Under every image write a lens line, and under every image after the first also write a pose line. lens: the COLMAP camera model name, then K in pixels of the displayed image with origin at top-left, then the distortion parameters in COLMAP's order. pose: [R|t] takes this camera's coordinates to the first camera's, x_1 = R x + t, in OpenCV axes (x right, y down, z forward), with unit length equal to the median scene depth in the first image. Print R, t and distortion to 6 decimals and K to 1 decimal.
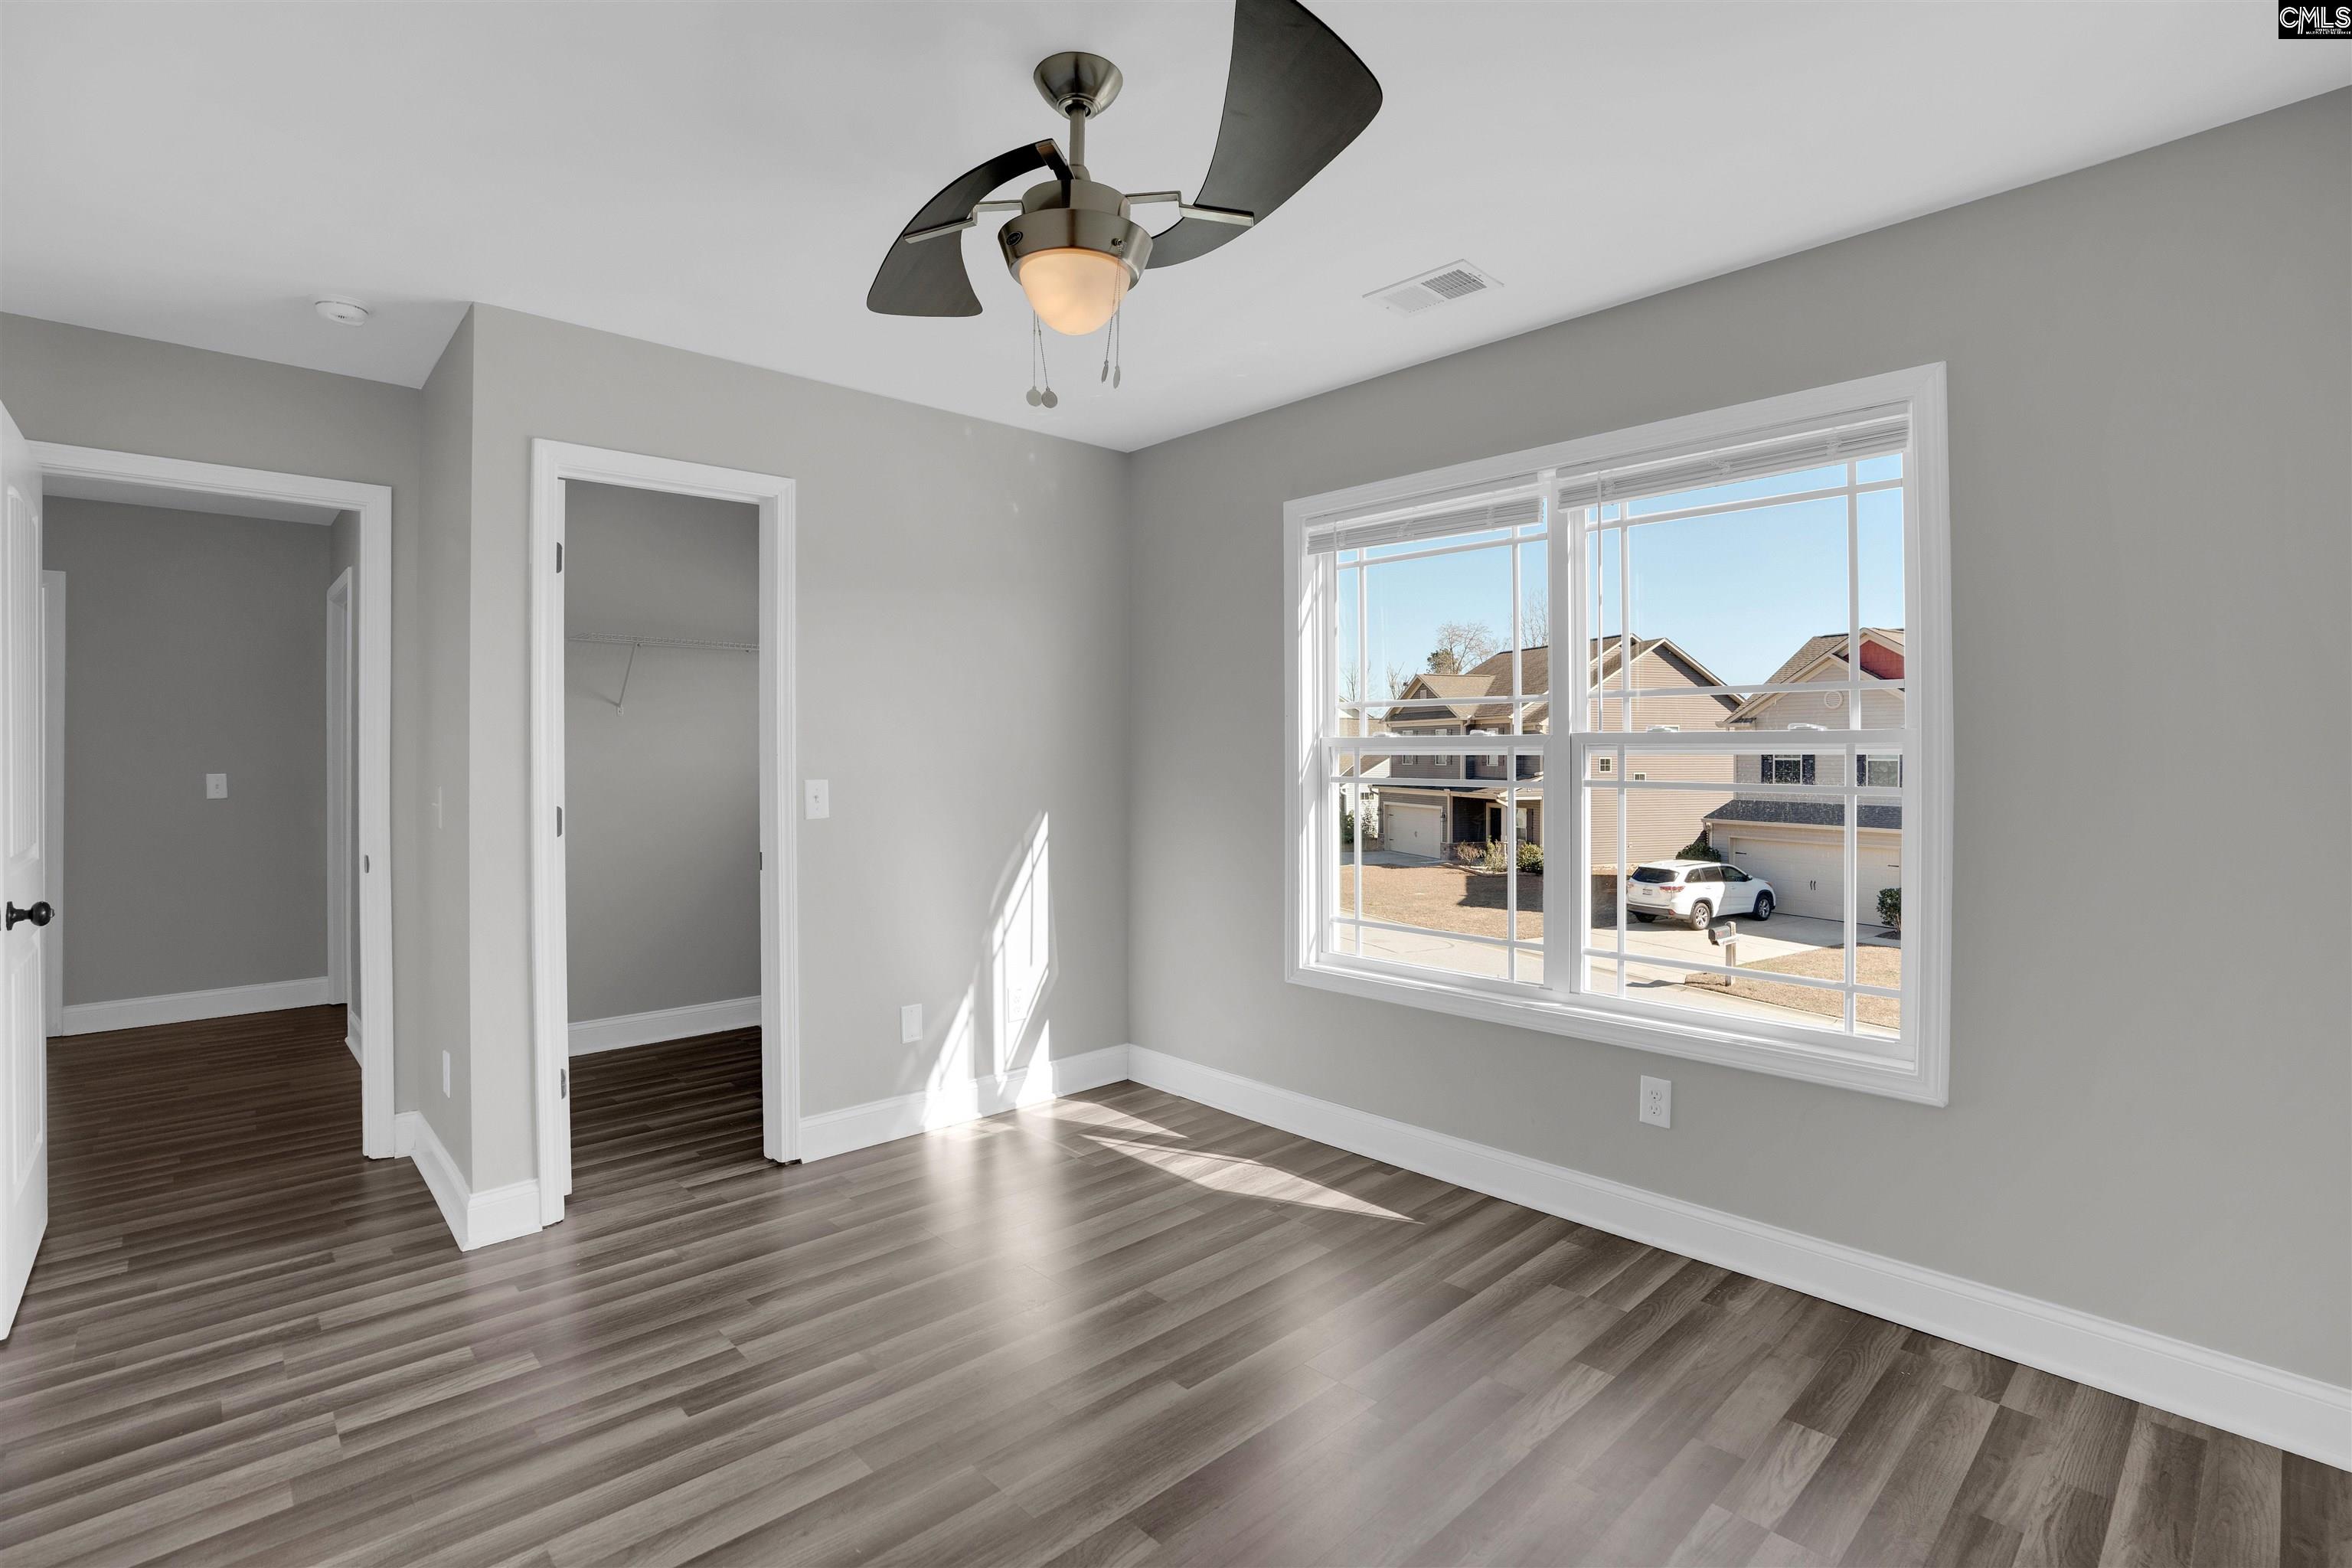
lens RADIAL K [[1110.4, 0, 1181.3], [0, 1110.4, 773.2], [0, 0, 1]] dist [0.002971, 0.003574]
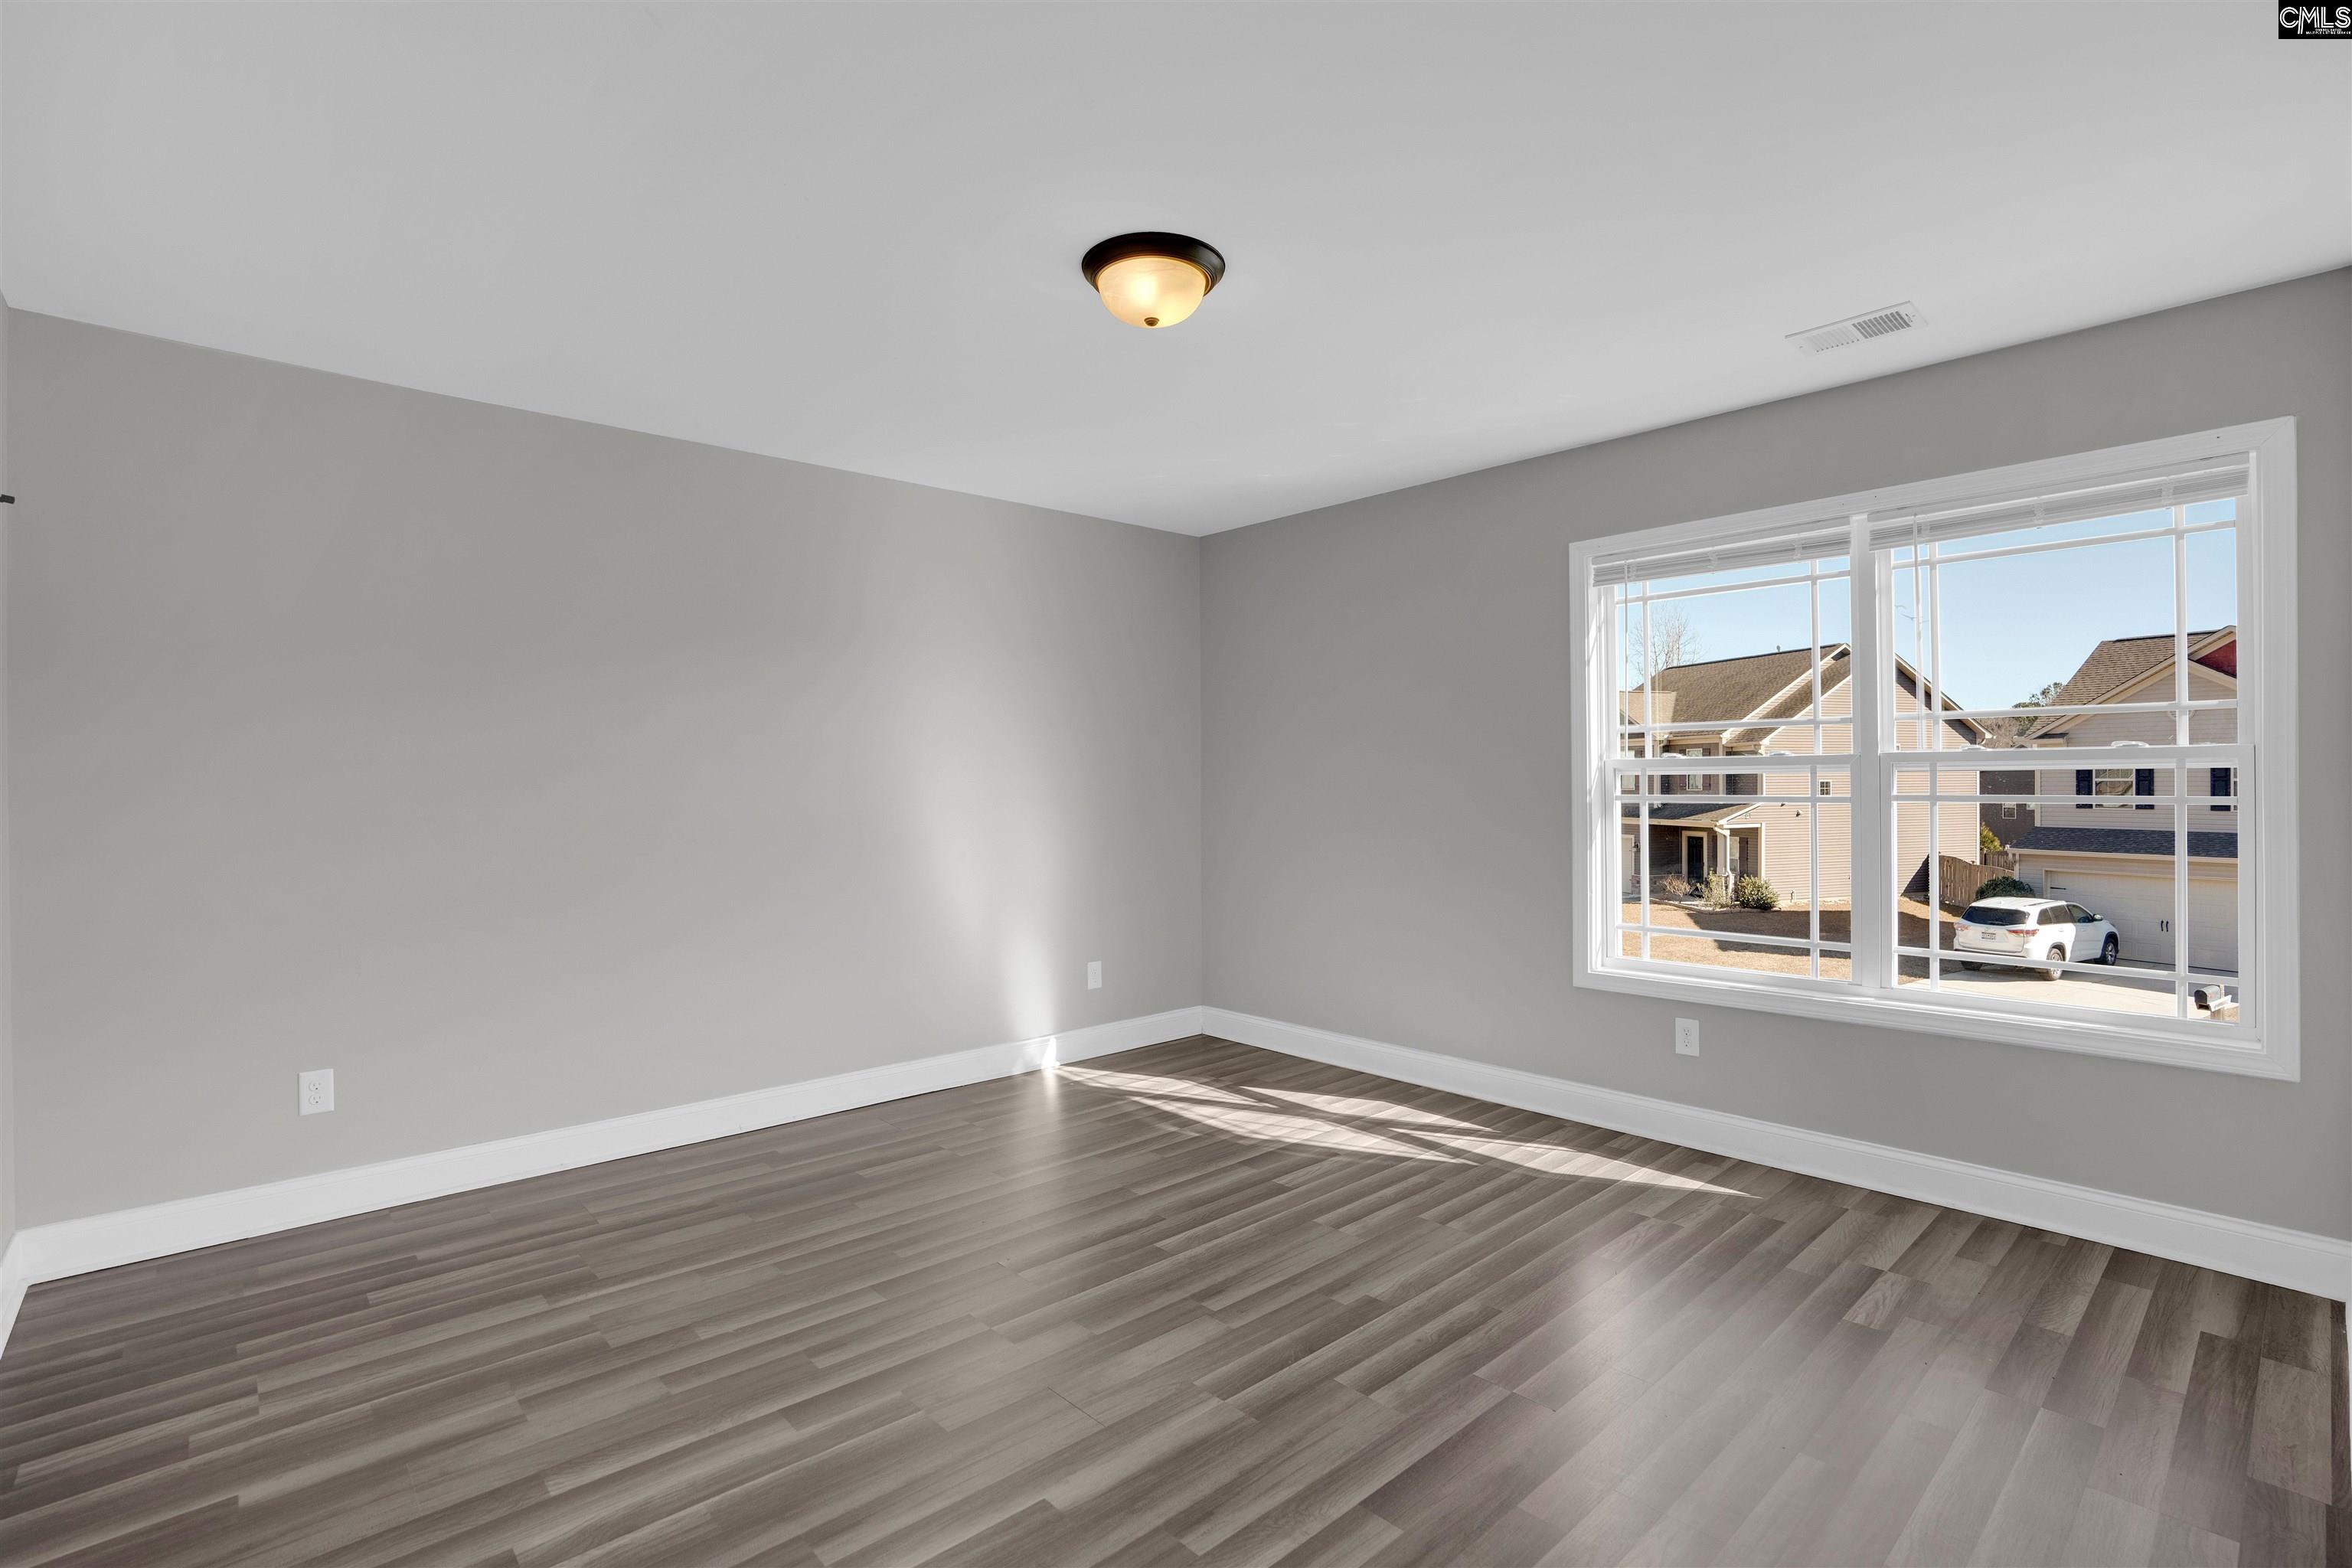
lens RADIAL K [[1110.4, 0, 1168.1], [0, 1110.4, 785.6], [0, 0, 1]] dist [0.002971, 0.003574]
pose [[0.999765, -0.009753, 0.019376, -0.369390], [0.010033, 0.999846, -0.014390, 0.005867], [-0.019233, 0.014581, 0.999709, -0.083854]]
